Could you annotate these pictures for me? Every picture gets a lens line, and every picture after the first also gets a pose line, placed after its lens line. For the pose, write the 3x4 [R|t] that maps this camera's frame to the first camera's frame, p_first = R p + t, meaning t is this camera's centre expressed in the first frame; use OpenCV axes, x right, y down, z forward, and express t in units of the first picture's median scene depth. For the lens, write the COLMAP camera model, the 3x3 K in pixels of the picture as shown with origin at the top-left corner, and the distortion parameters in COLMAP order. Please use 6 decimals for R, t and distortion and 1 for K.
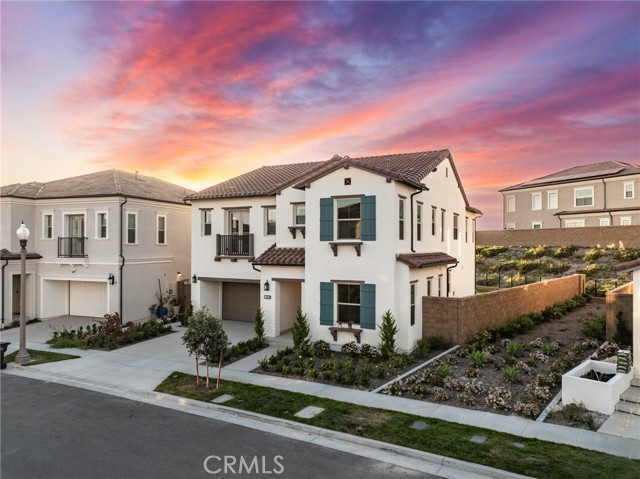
lens RADIAL K [[443.7, 0, 319.7], [0, 443.7, 224.2], [0, 0, 1]] dist [-0.030505, -0.004994]
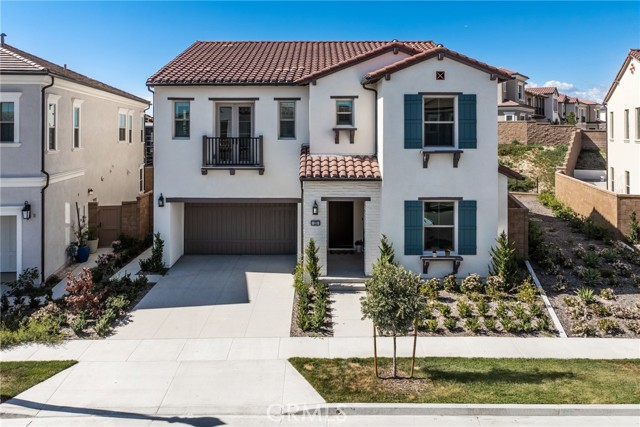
lens RADIAL K [[477.4, 0, 312.2], [0, 477.4, 108.1], [0, 0, 1]] dist [-0.027182, -0.001895]
pose [[0.899551, 0.012151, 0.436647, -0.525449], [-0.017675, 0.999807, 0.008591, -0.041225], [-0.436459, -0.015445, 0.899592, 0.298461]]
